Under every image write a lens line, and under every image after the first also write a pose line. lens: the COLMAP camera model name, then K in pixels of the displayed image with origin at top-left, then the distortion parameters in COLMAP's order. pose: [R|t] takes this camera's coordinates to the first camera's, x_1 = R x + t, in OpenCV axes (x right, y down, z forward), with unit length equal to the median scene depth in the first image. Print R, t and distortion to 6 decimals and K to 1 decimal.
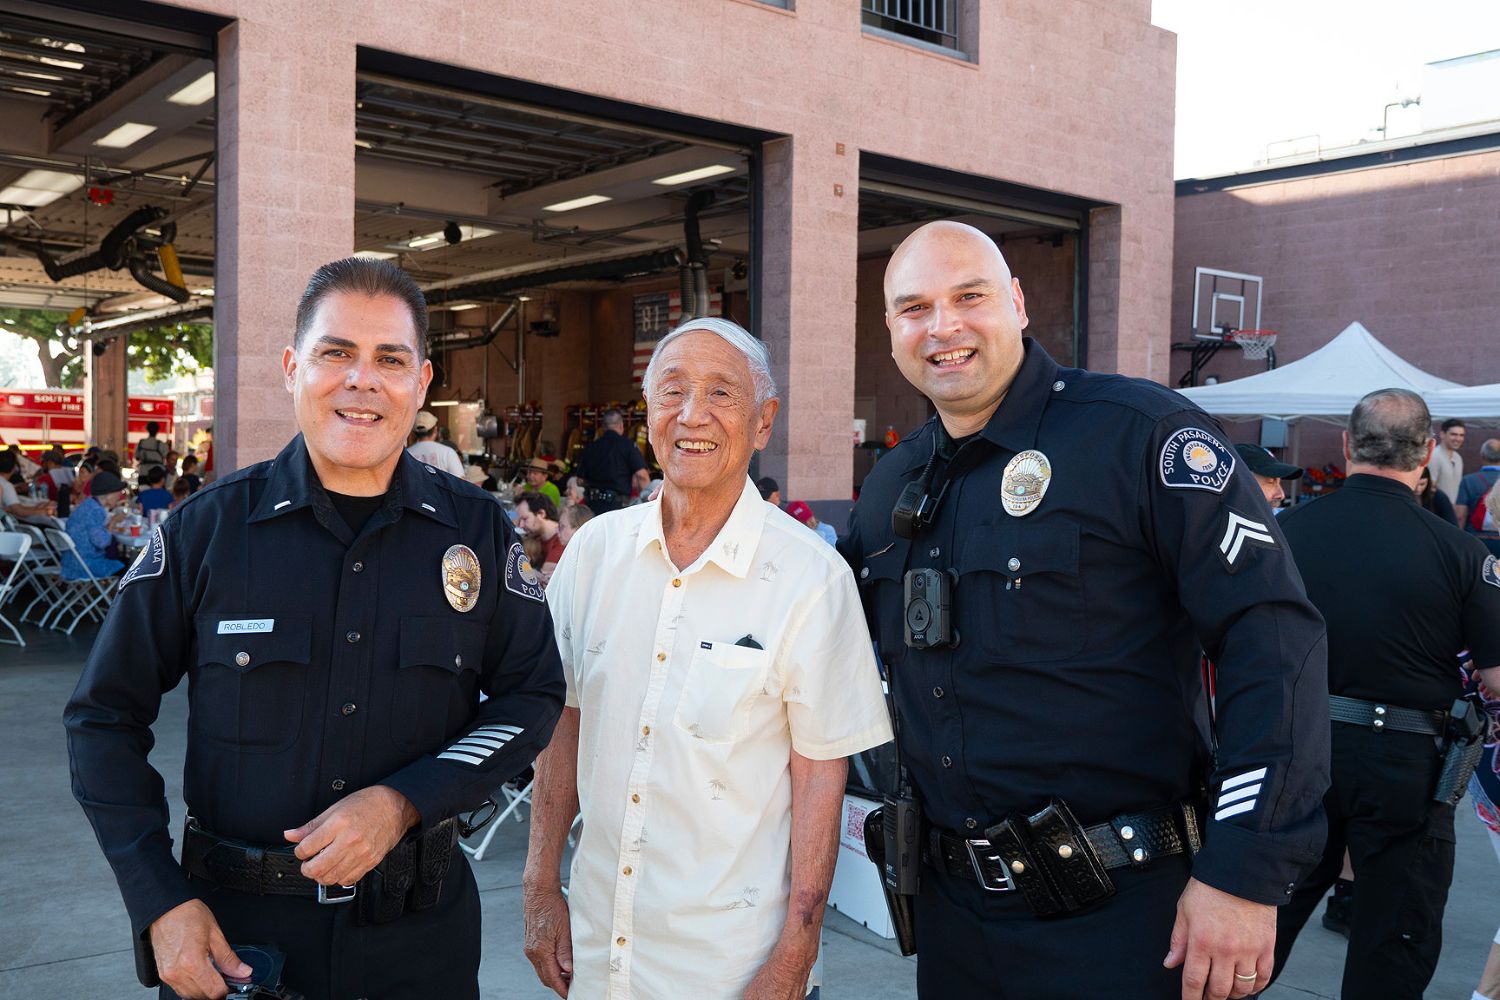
lens RADIAL K [[1374.7, 0, 750.0], [0, 1374.7, 500.0], [0, 0, 1]] dist [0.004362, -0.000626]
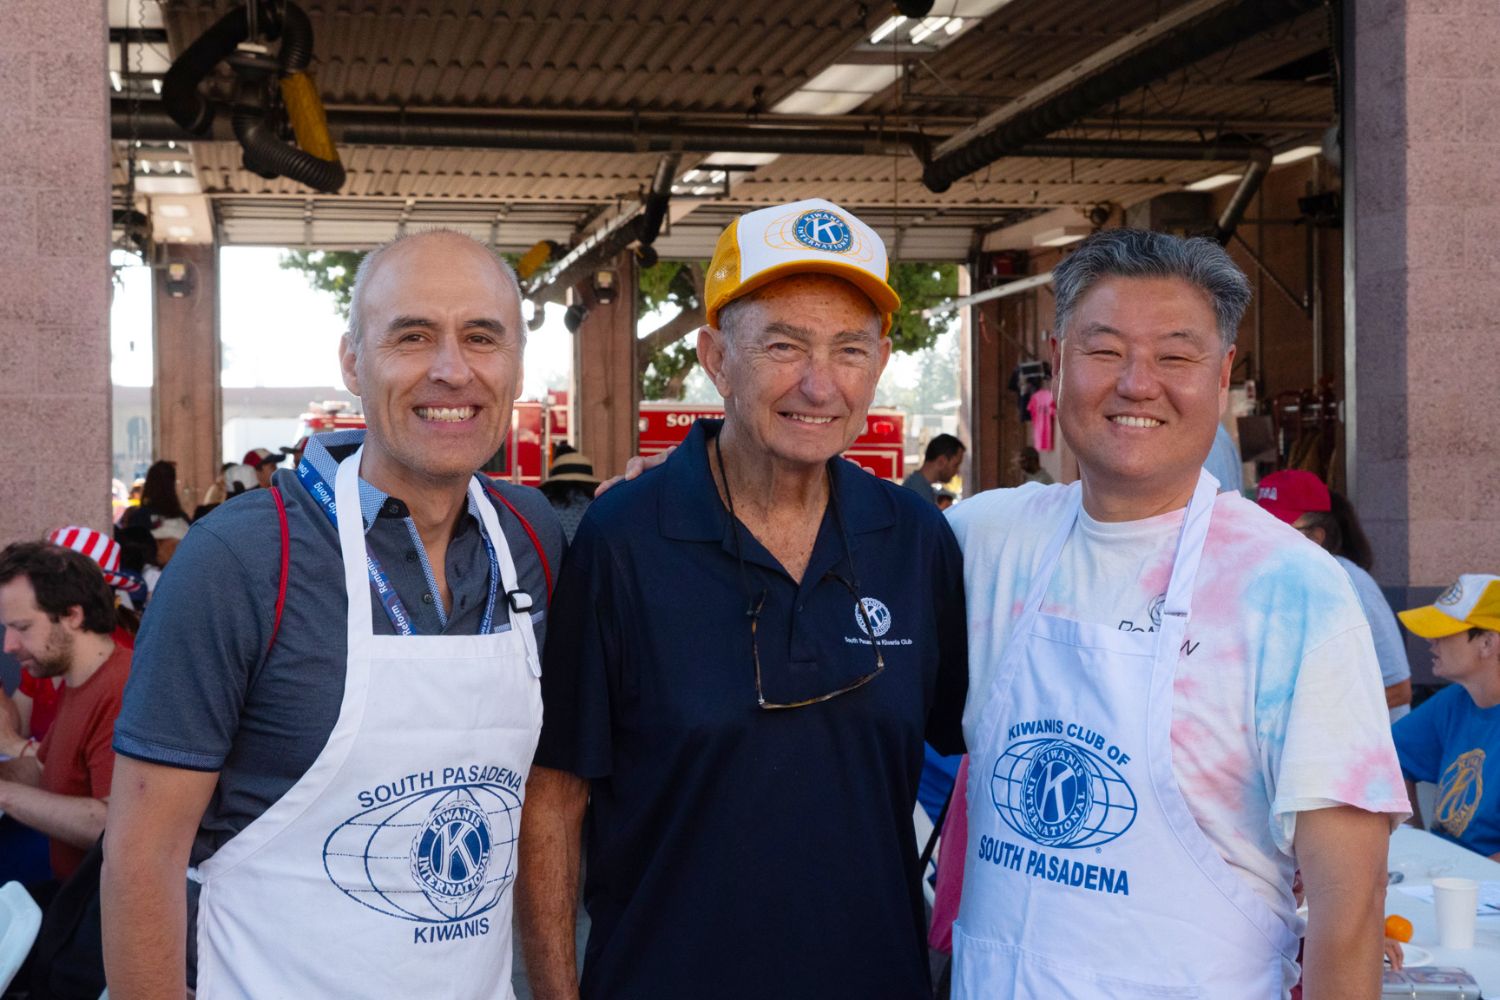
lens RADIAL K [[2719.4, 0, 750.0], [0, 2719.4, 500.0], [0, 0, 1]] dist [0.097334, 0.019554]
pose [[0.872092, -0.022167, -0.488839, 0.175315], [0.002530, 0.999164, -0.040794, 0.005108], [0.489335, 0.034340, 0.871420, 0.226235]]
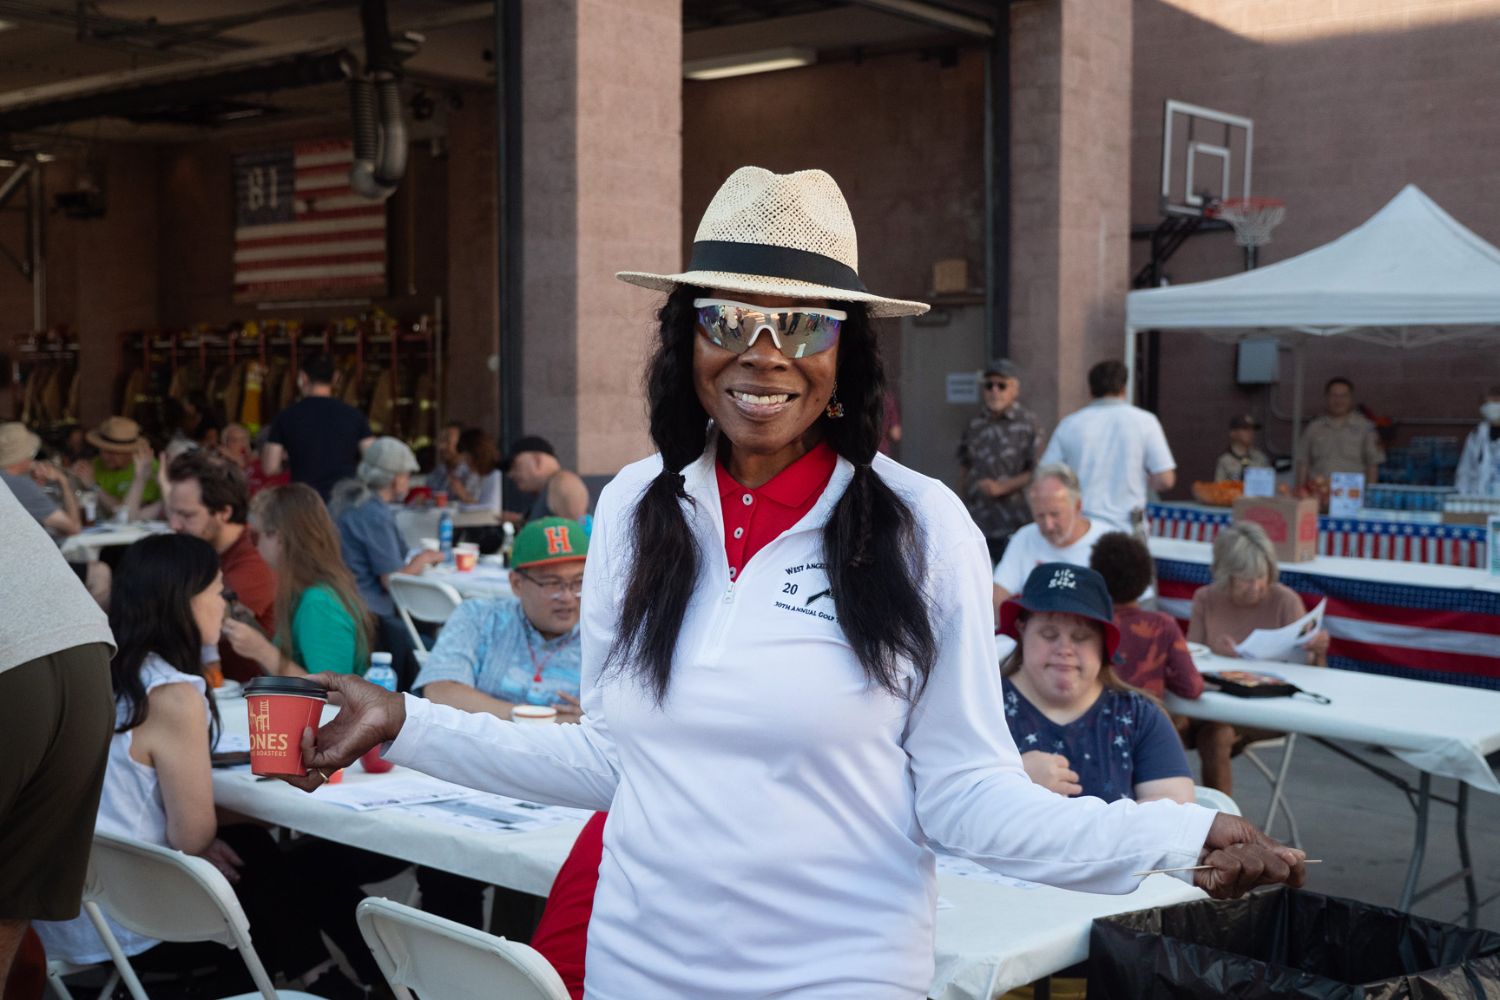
lens RADIAL K [[1964.4, 0, 750.0], [0, 1964.4, 500.0], [0, 0, 1]] dist [-0.006377, 0.015358]
pose [[0.980366, -0.022417, 0.195906, -0.049078], [0.020543, 0.999722, 0.011595, 0.002251], [-0.196112, -0.007343, 0.980554, 0.138906]]
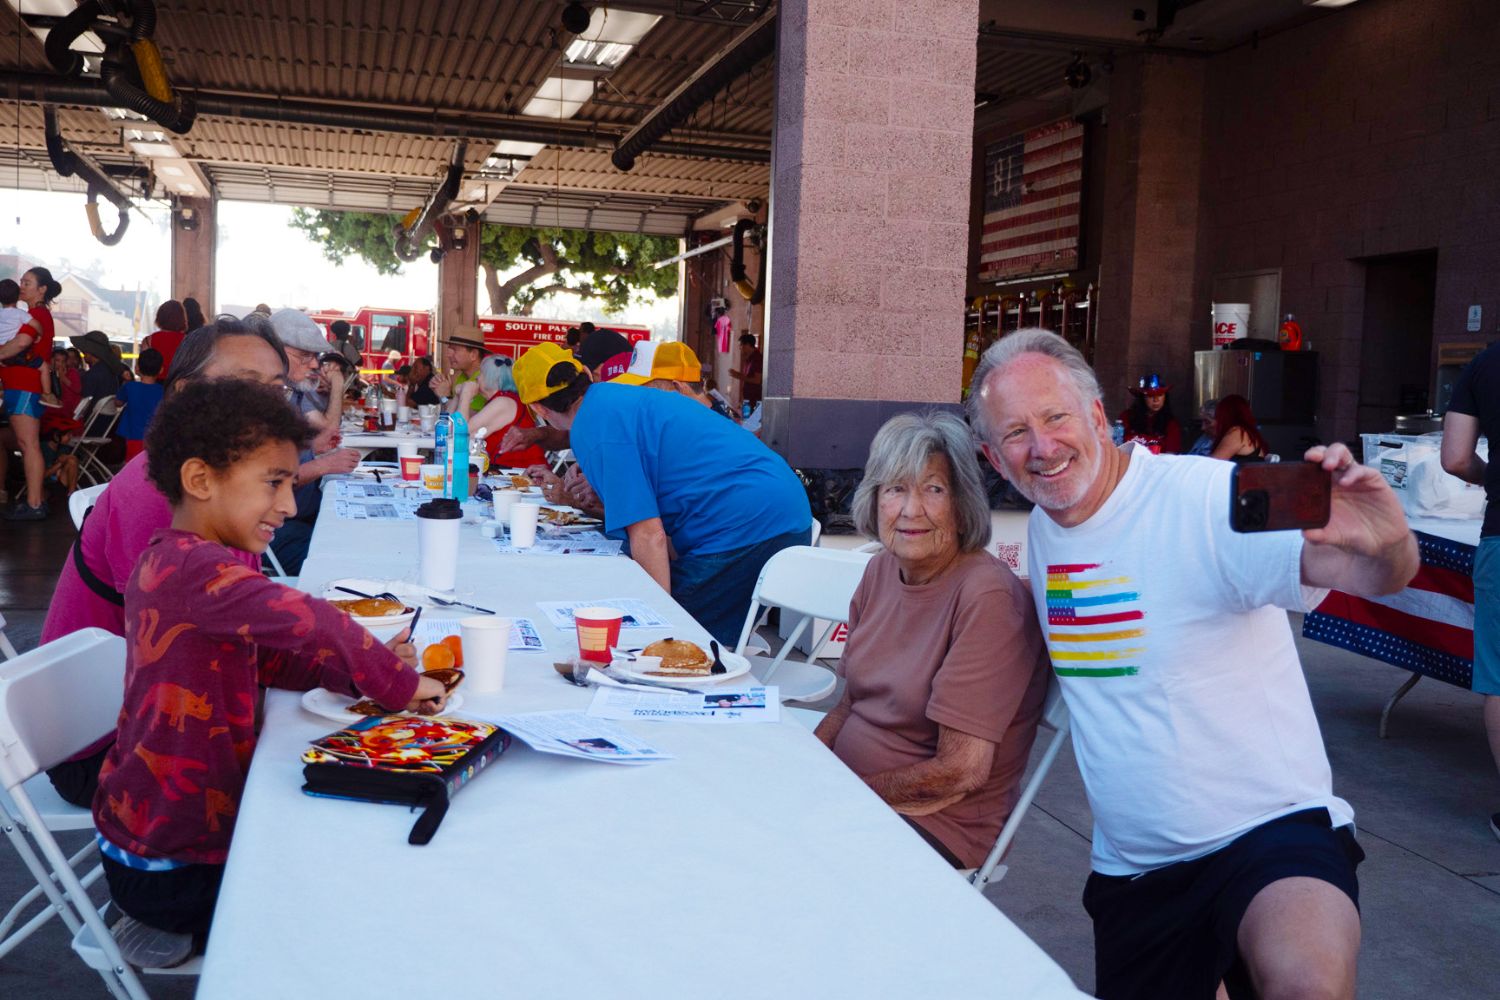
lens RADIAL K [[1529.6, 0, 750.0], [0, 1529.6, 500.0], [0, 0, 1]] dist [-0.001526, -0.001388]
pose [[0.912033, 0.046805, -0.407437, 0.184891], [-0.039923, 0.998880, 0.025383, 0.018501], [0.408169, -0.006884, 0.912880, 0.379715]]
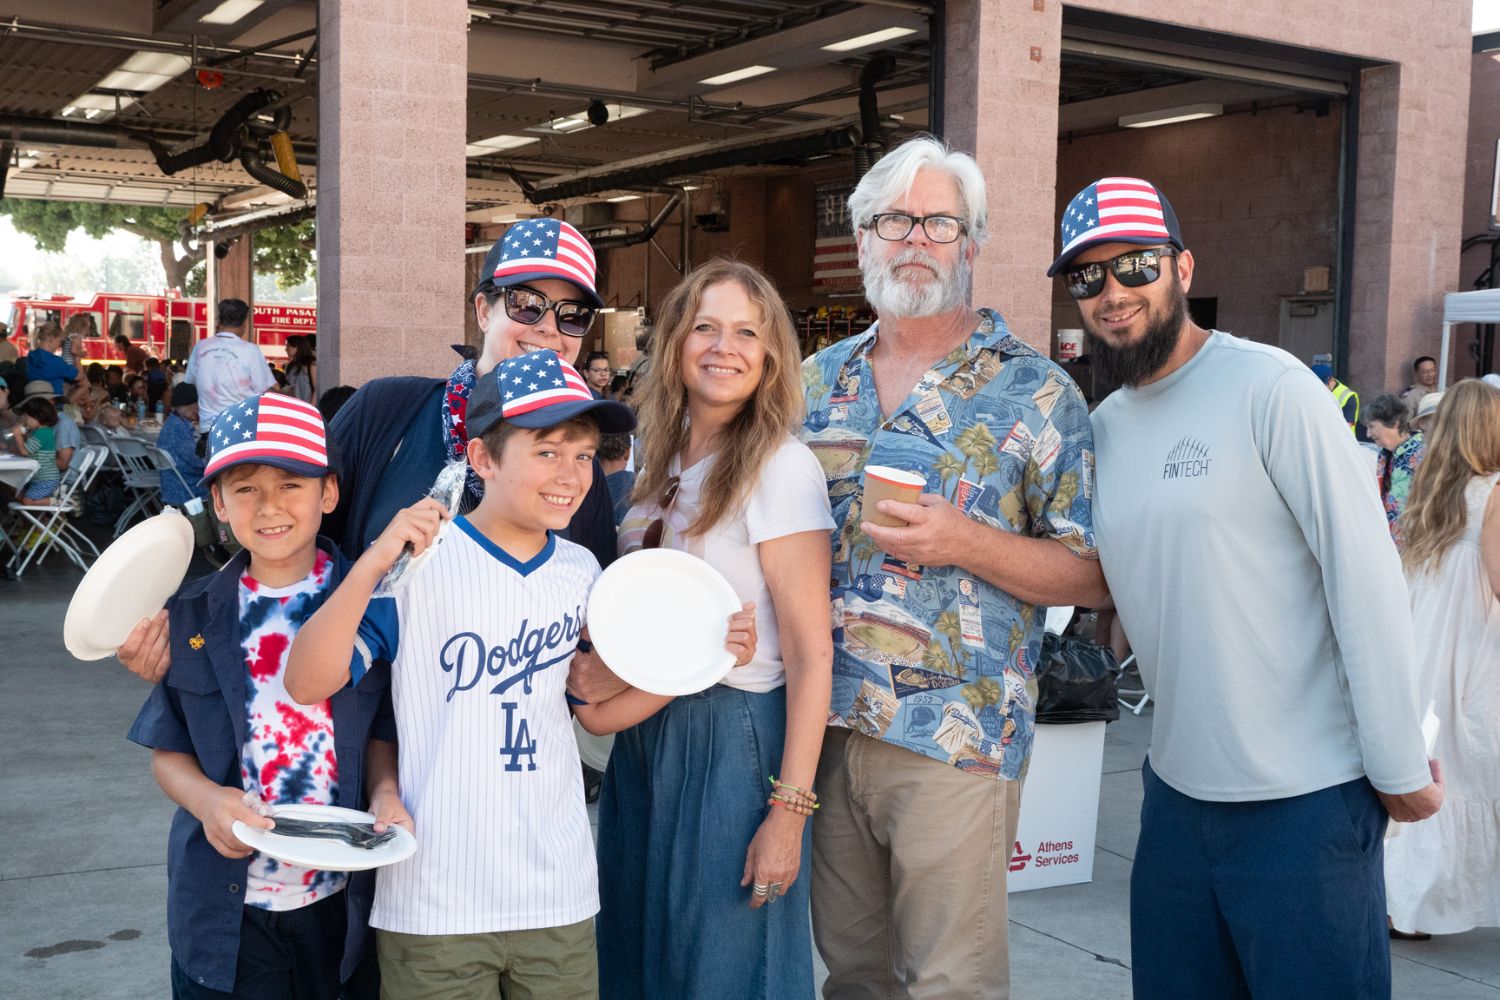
lens RADIAL K [[1649.7, 0, 750.0], [0, 1649.7, 500.0], [0, 0, 1]] dist [-0.002864, 0.003079]
pose [[0.990273, 0.014727, -0.138354, 0.027409], [-0.008784, 0.999016, 0.043469, 0.003649], [0.138858, -0.041831, 0.989428, -0.025229]]
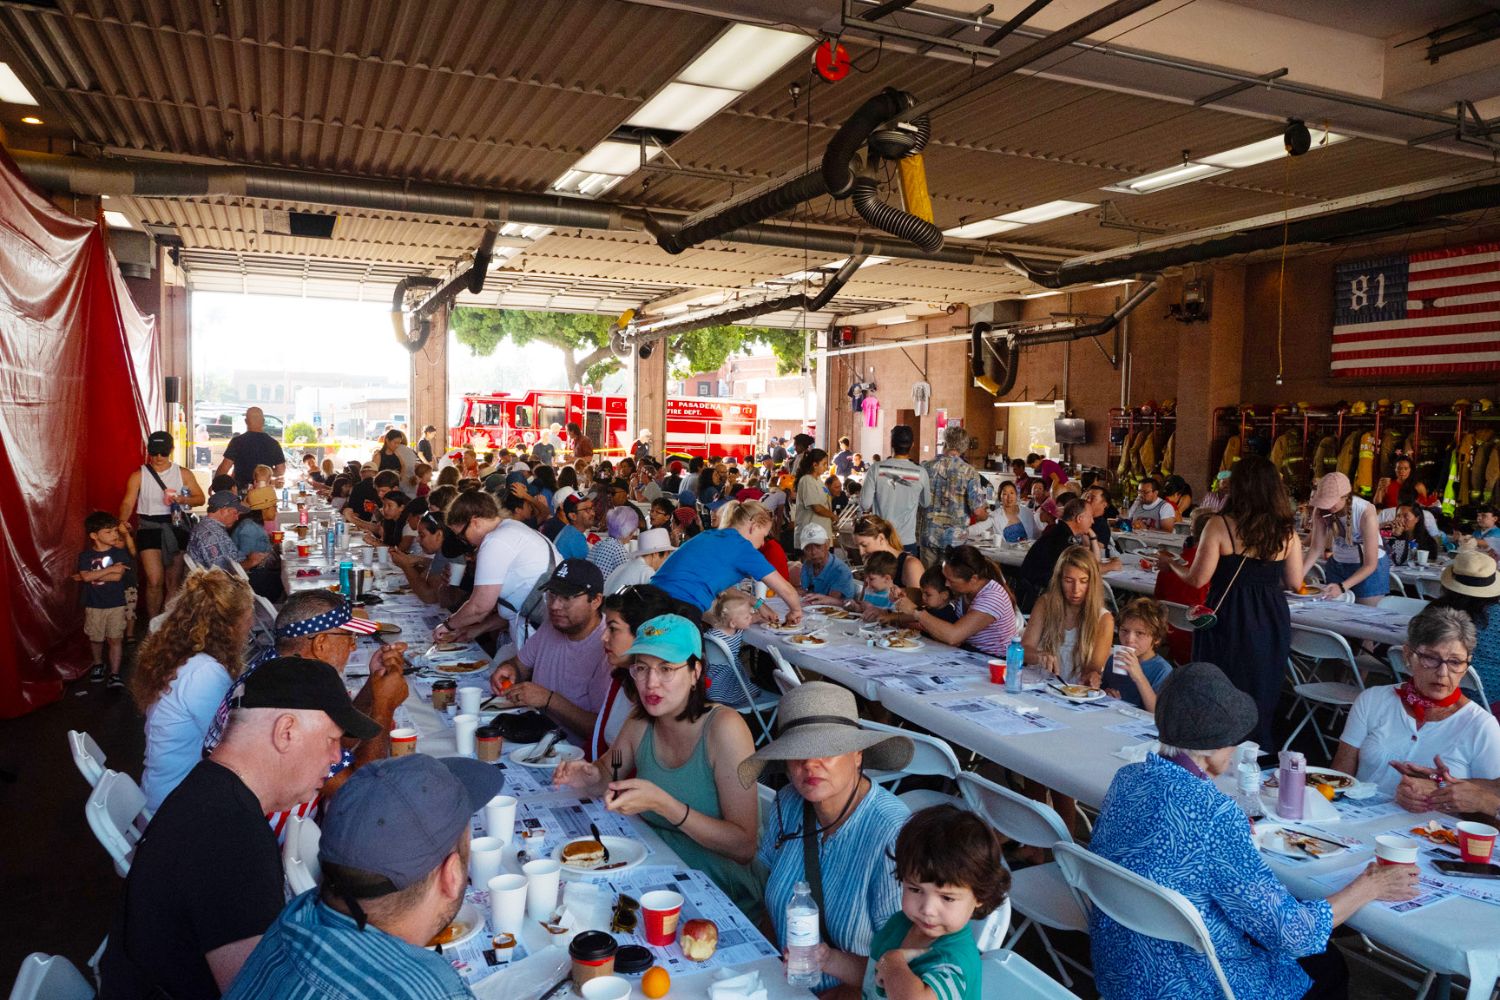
lens RADIAL K [[1075.7, 0, 750.0], [0, 1075.7, 500.0], [0, 0, 1]] dist [-0.000544, -0.002029]
pose [[0.962412, 0.018610, -0.270955, -0.341491], [-0.012149, 0.999601, 0.025502, -0.041835], [0.271321, -0.021252, 0.962254, 0.490639]]
